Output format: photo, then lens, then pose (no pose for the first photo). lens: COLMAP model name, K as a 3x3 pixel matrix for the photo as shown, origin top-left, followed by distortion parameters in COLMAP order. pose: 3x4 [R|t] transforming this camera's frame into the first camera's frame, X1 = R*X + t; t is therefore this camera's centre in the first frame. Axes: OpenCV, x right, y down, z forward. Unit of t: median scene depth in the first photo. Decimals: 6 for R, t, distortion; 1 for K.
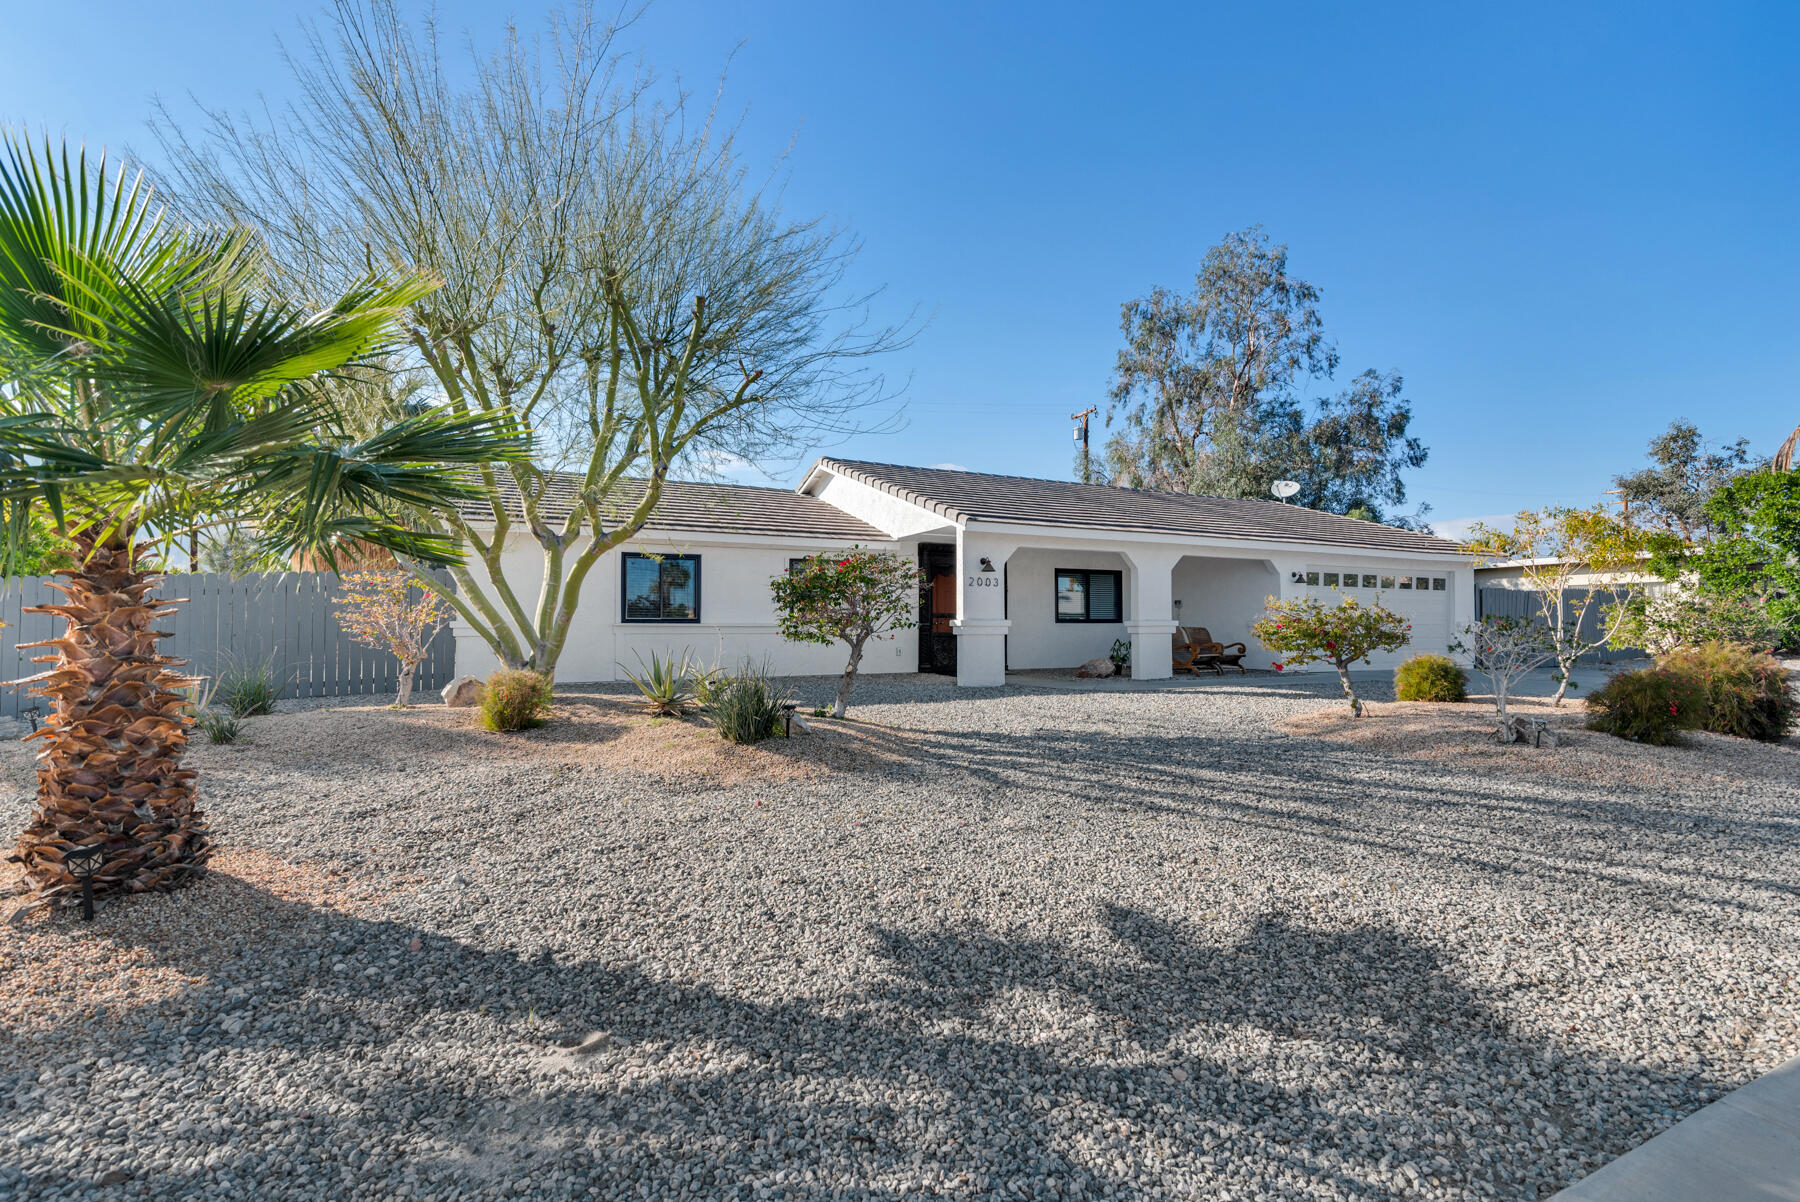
lens RADIAL K [[829.8, 0, 900.0], [0, 829.8, 601.0], [0, 0, 1]] dist [0.011913, 0.000512]
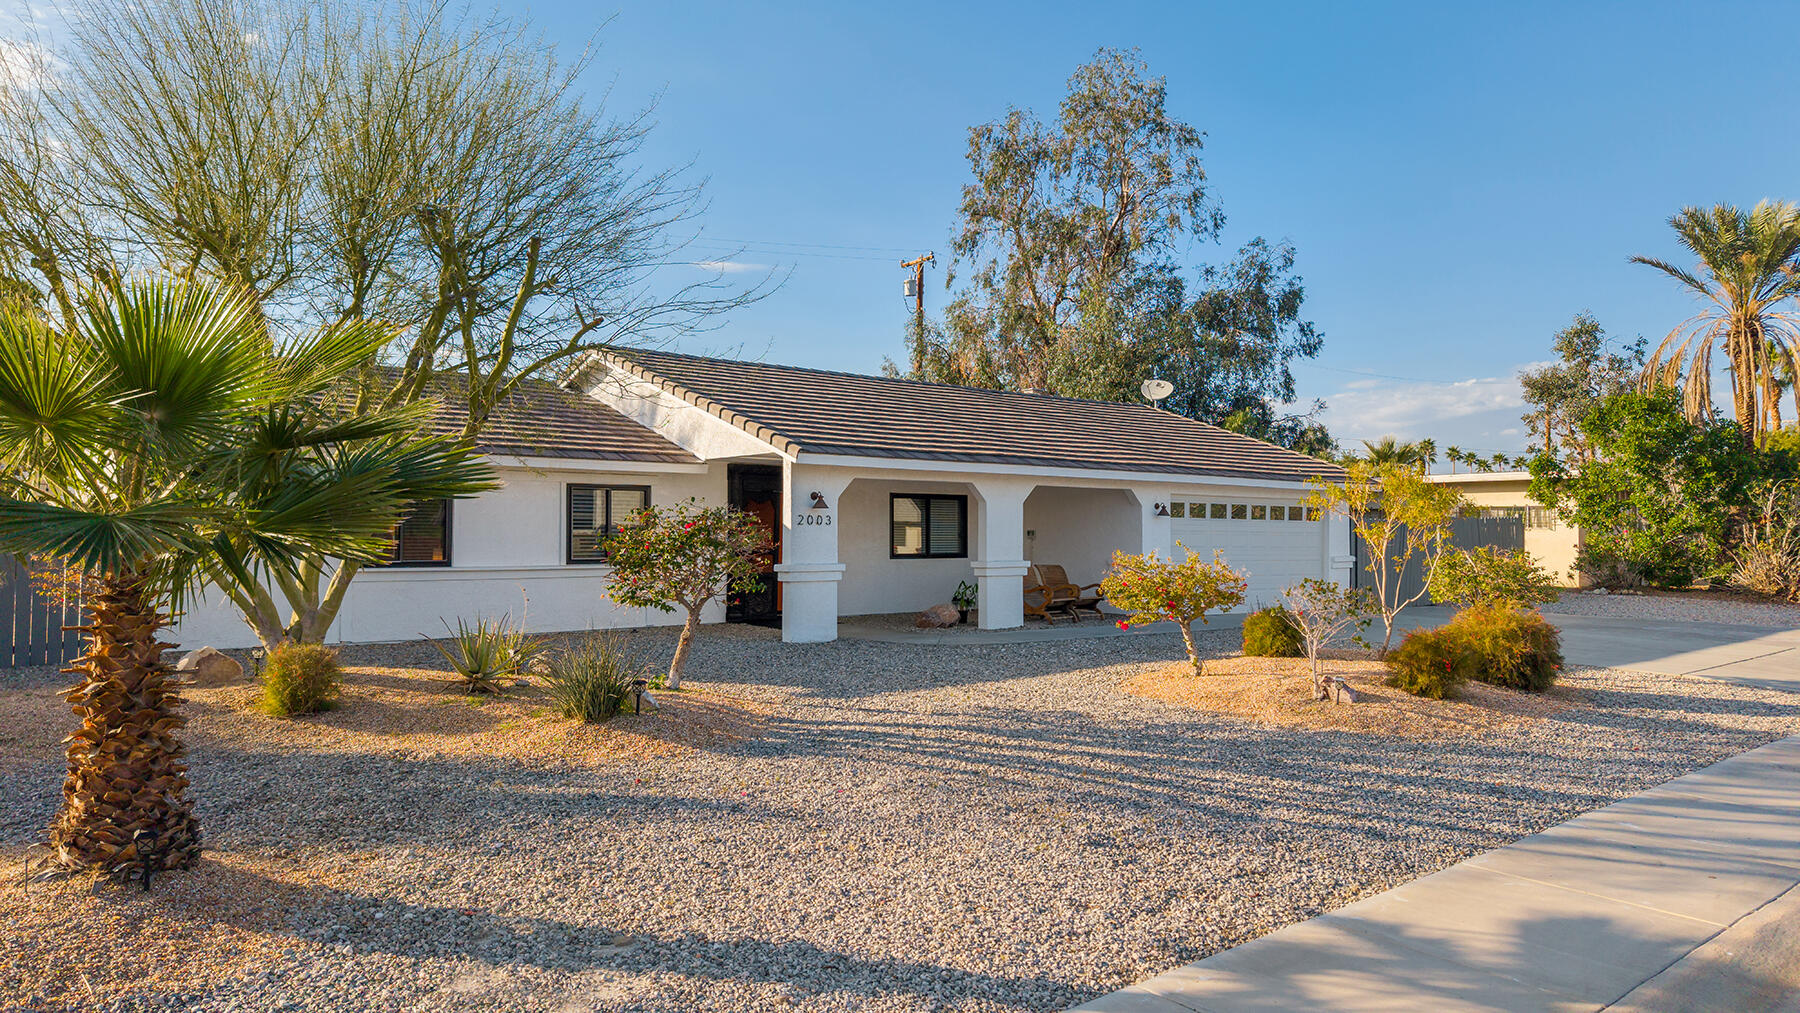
lens RADIAL K [[1218.7, 0, 918.0], [0, 1218.7, 473.3], [0, 0, 1]] dist [0.071514, -0.103226]
pose [[0.974481, 0.016148, 0.223887, -0.032203], [-0.012842, 0.999786, -0.016213, -0.021757], [-0.224100, 0.012924, 0.974480, -0.104561]]
